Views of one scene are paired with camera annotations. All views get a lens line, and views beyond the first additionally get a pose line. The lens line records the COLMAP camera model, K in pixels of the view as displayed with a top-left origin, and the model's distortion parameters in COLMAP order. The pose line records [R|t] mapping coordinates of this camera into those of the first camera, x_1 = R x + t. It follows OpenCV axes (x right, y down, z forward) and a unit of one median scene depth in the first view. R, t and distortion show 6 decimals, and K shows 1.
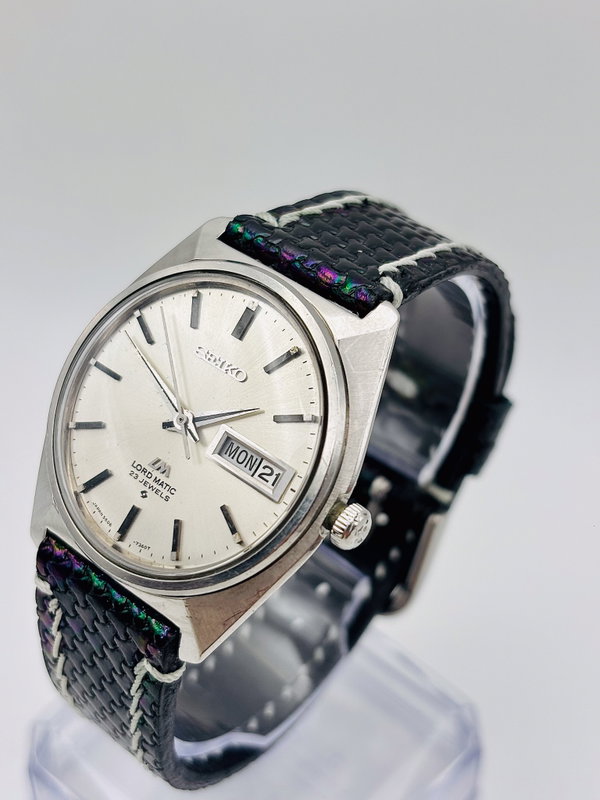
lens RADIAL K [[1214.6, 0, 300.0], [0, 1214.6, 400.0], [0, 0, 1]] dist [0.341634, -0.082844]
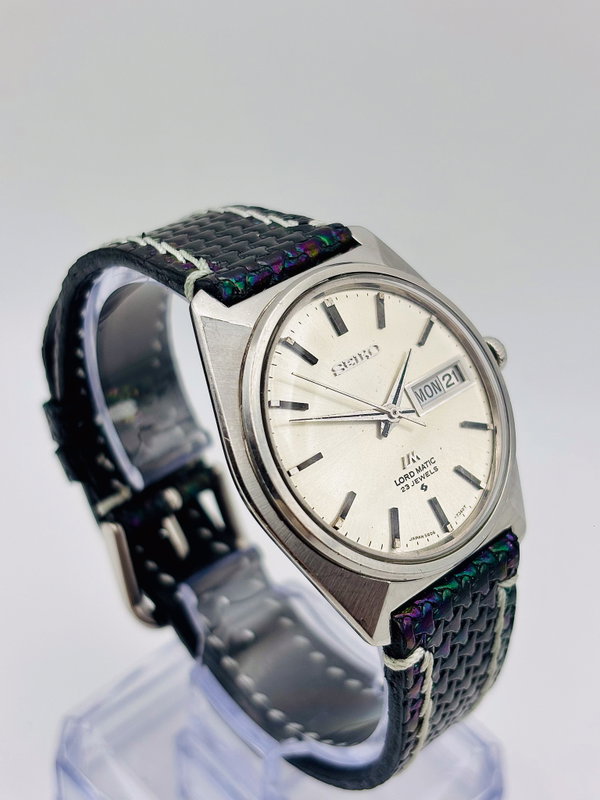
lens RADIAL K [[1214.6, 0, 300.0], [0, 1214.6, 400.0], [0, 0, 1]] dist [0.341634, -0.082844]
pose [[0.113664, -0.642439, 0.757860, -0.873669], [0.639802, 0.630911, 0.438867, -0.490847], [-0.760088, 0.434997, 0.482746, 0.540693]]
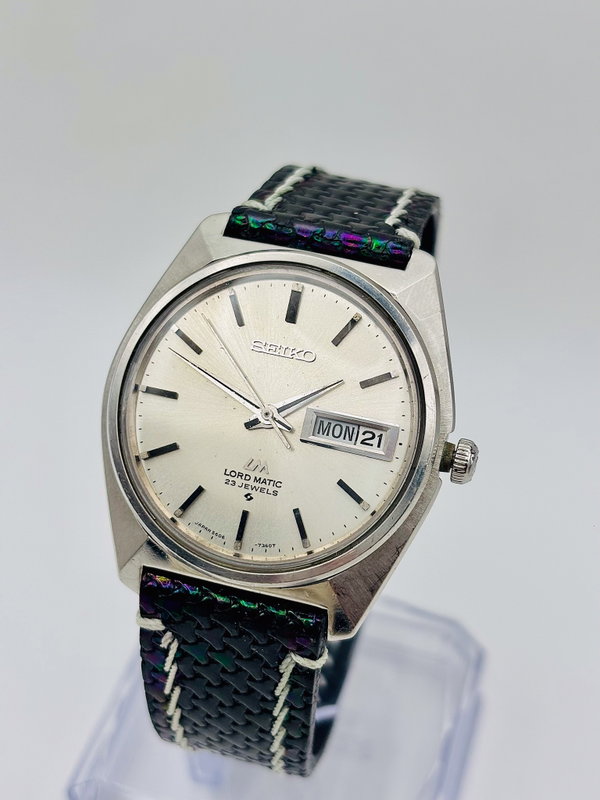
lens RADIAL K [[1214.6, 0, 300.0], [0, 1214.6, 400.0], [0, 0, 1]] dist [0.341634, -0.082844]
pose [[0.909856, -0.282009, 0.304355, -0.366605], [0.281843, 0.958383, 0.045461, -0.031980], [-0.304510, 0.044417, 0.951473, 0.037427]]
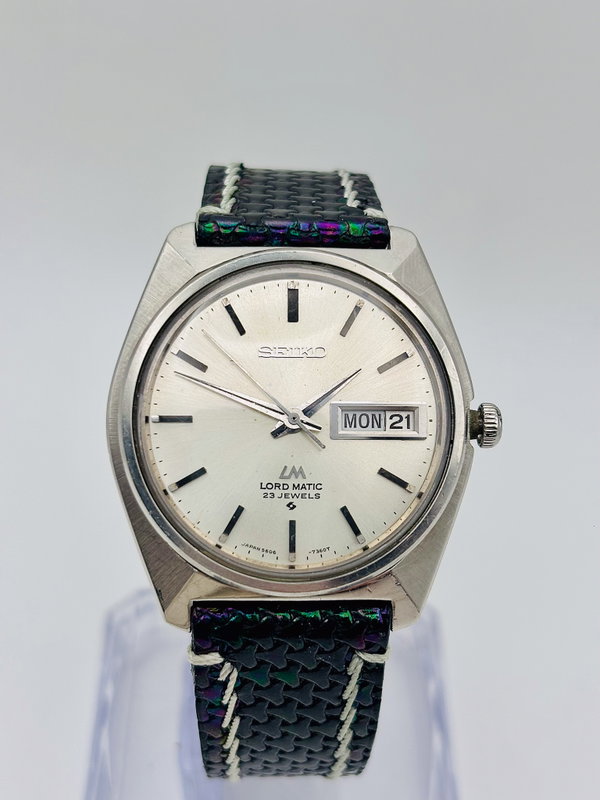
lens RADIAL K [[1214.6, 0, 300.0], [0, 1214.6, 400.0], [0, 0, 1]] dist [0.341634, -0.082844]
pose [[0.744329, -0.450760, 0.492738, -0.555054], [0.446116, 0.884673, 0.135403, -0.123635], [-0.496946, 0.119034, 0.859579, 0.156369]]
